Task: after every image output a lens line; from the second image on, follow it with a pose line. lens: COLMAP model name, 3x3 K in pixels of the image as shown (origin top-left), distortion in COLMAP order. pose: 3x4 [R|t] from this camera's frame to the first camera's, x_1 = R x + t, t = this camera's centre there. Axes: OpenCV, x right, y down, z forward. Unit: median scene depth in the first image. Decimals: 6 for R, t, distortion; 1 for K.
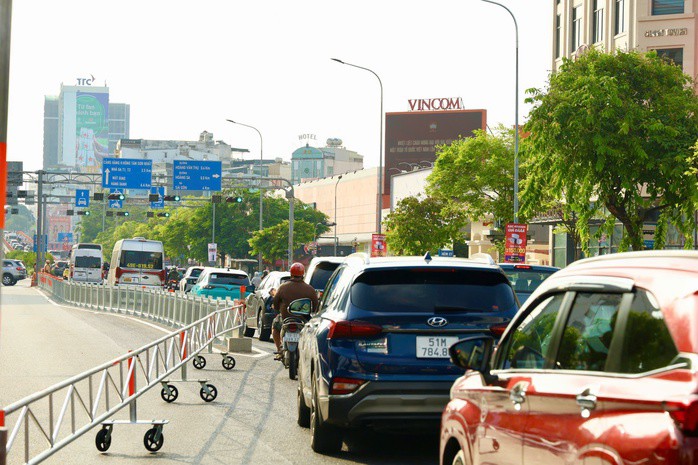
lens RADIAL K [[1867.6, 0, 349.0], [0, 1867.6, 232.5], [0, 0, 1]] dist [0.108883, 0.642952]
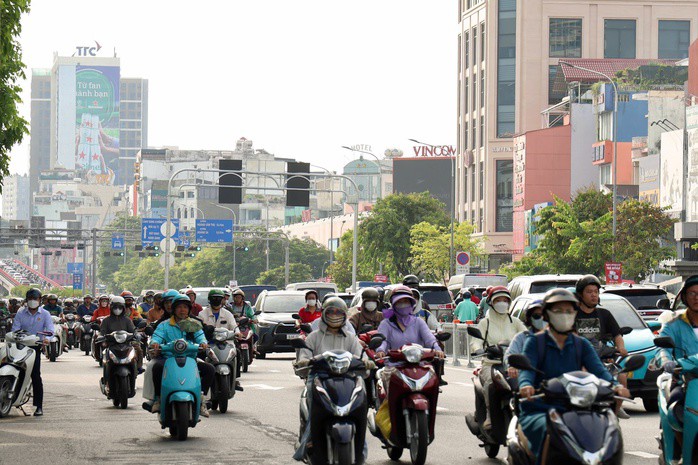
lens RADIAL K [[2943.8, 0, 349.0], [0, 2943.8, 232.5], [0, 0, 1]] dist [0.340331, -7.979135]
pose [[0.998834, -0.008364, -0.047555, 0.076159], [0.008115, 0.999952, -0.005422, -0.012088], [0.047598, 0.005030, 0.998854, -0.720775]]
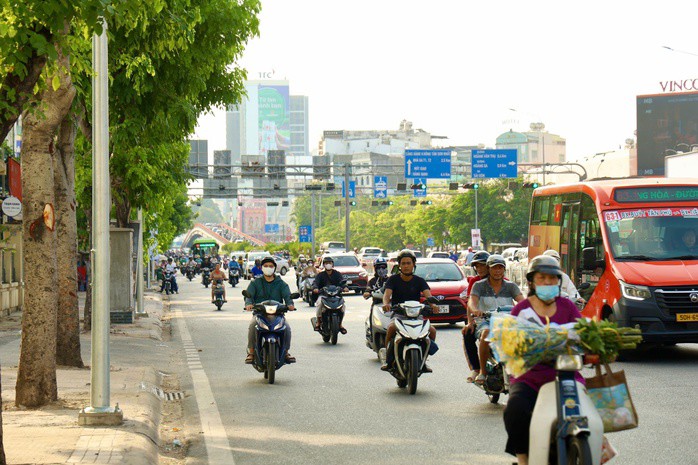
lens RADIAL K [[1867.6, 0, 349.0], [0, 1867.6, 232.5], [0, 0, 1]] dist [0.108883, 0.642952]
pose [[0.995770, -0.029718, -0.086943, -0.050298], [0.030371, 0.999520, 0.006188, -0.000707], [0.086717, -0.008802, 0.996194, -0.029366]]
